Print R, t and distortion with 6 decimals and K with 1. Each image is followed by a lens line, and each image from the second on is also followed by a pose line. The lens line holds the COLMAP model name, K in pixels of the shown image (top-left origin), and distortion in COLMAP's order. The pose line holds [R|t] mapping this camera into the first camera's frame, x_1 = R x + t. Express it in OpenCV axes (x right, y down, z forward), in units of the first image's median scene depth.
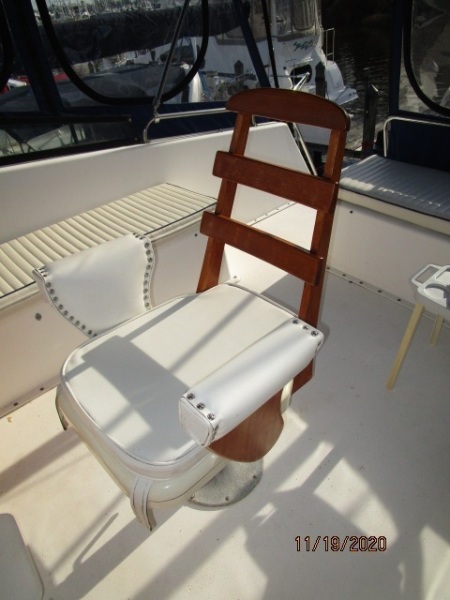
lens RADIAL K [[446.2, 0, 225.1], [0, 446.2, 301.8], [0, 0, 1]] dist [0.003718, 0.003458]
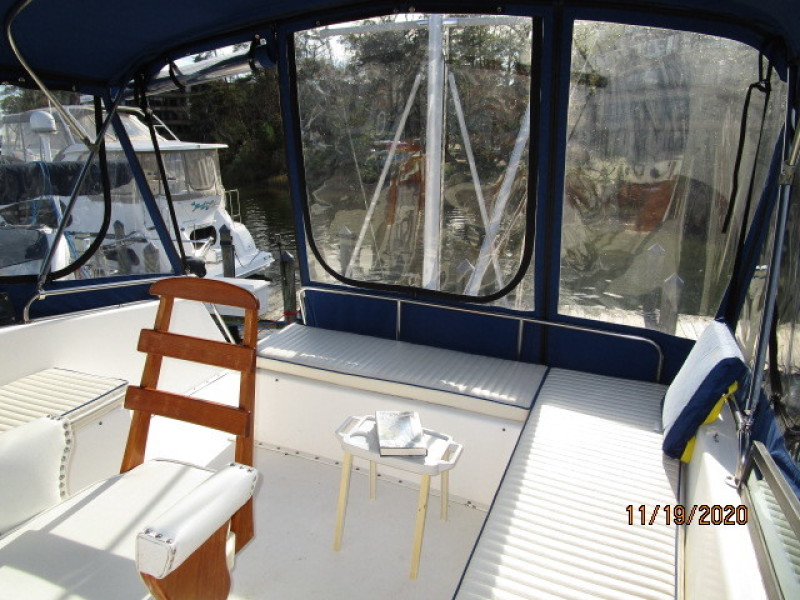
lens RADIAL K [[594.9, 0, 403.5], [0, 594.9, 299.8], [0, 0, 1]] dist [0.003718, 0.003458]
pose [[0.889182, -0.035290, 0.456191, -0.080890], [0.192879, 0.933016, -0.303773, 0.117138], [-0.414914, 0.358100, 0.836428, -0.369339]]
